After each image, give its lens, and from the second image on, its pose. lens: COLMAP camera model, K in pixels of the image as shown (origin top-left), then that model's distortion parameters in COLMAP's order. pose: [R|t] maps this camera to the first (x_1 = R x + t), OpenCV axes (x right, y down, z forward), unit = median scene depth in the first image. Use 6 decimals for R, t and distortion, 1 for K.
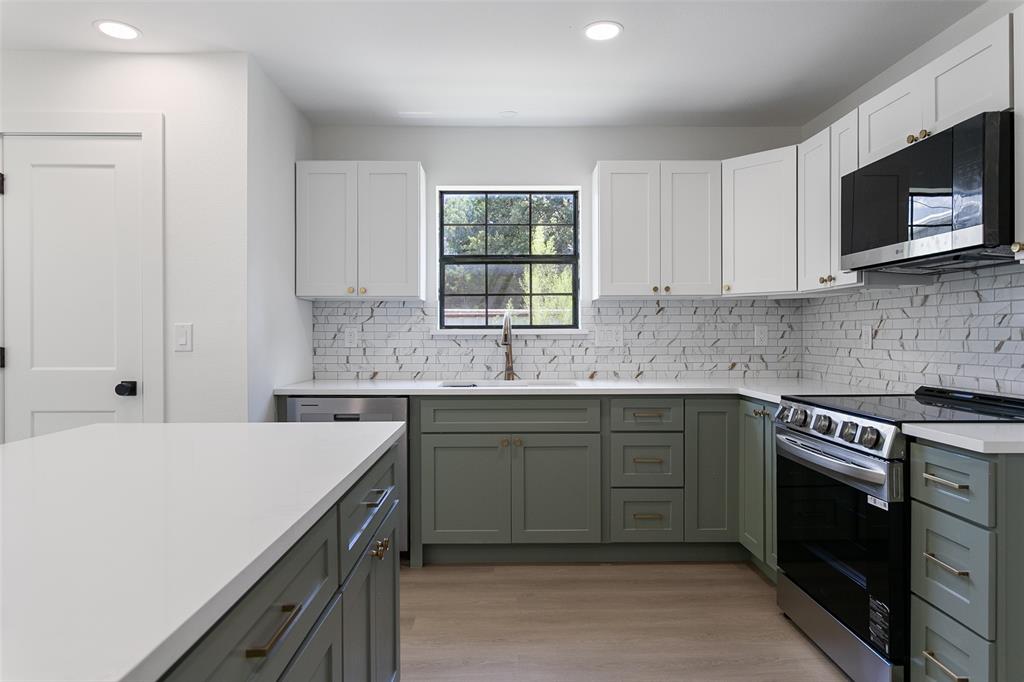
lens RADIAL K [[618.0, 0, 512.0], [0, 618.0, 341.0], [0, 0, 1]] dist [-0.002226, 0.000390]
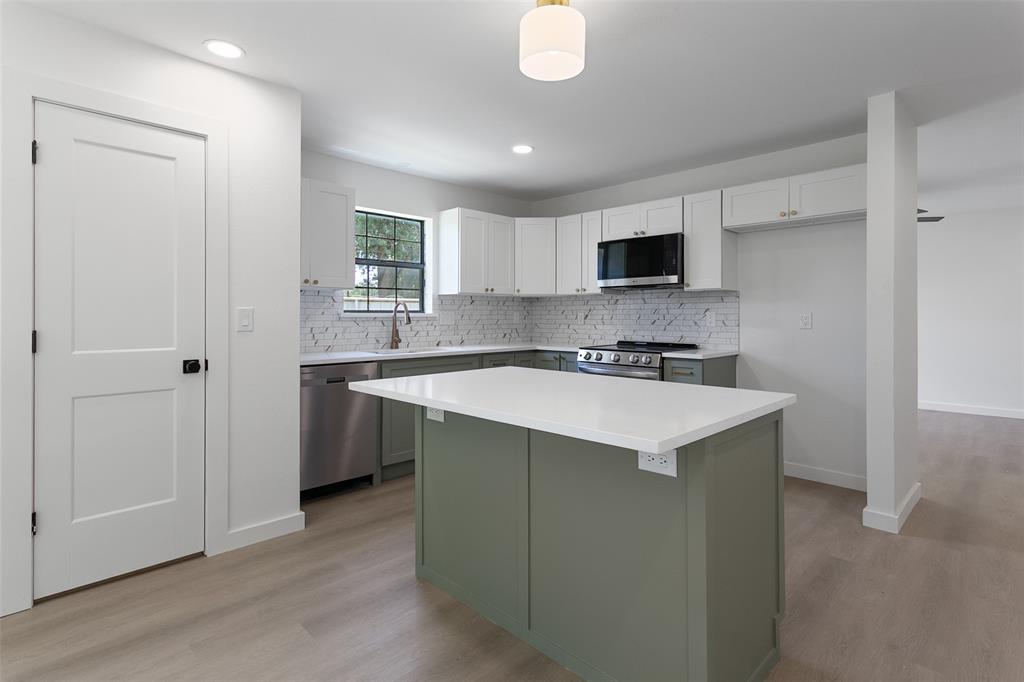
lens RADIAL K [[510.6, 0, 512.6], [0, 510.6, 321.9], [0, 0, 1]] dist [0.001003, 0.000148]
pose [[0.713291, -0.005963, 0.700842, -0.685998], [0.005591, 0.999980, 0.002818, -0.000888], [-0.700845, 0.001909, 0.713311, -0.031522]]
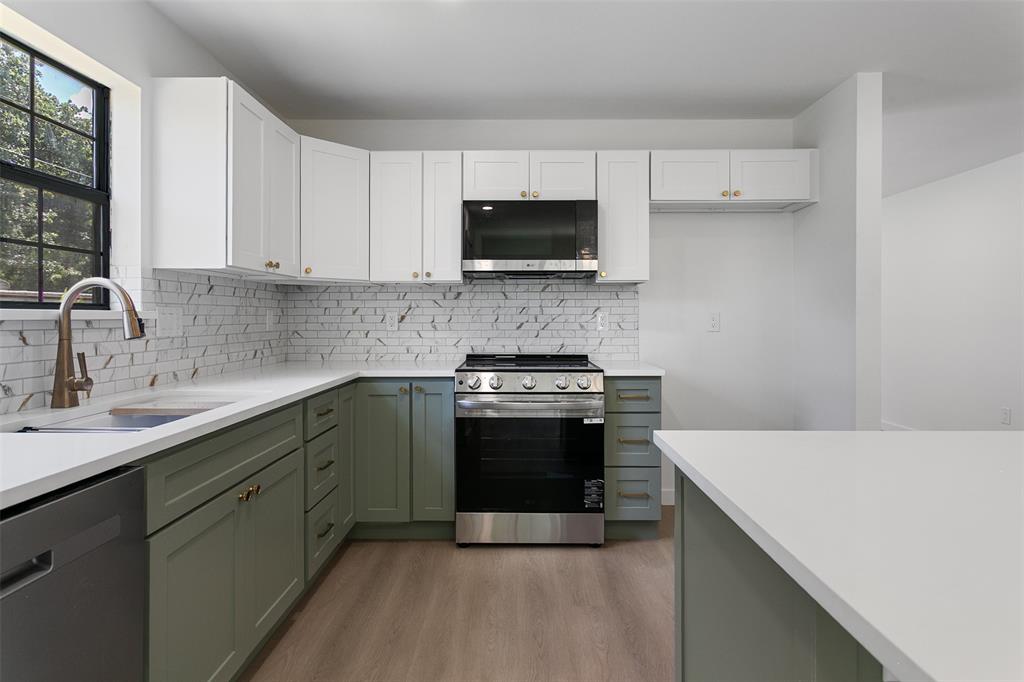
lens RADIAL K [[557.7, 0, 514.7], [0, 557.7, 319.6], [0, 0, 1]] dist [0.004883, 0.001217]
pose [[0.021798, -0.002072, 0.999760, -0.507454], [0.011625, 0.999931, 0.001818, -0.007791], [-0.999695, 0.011582, 0.021821, 0.659092]]
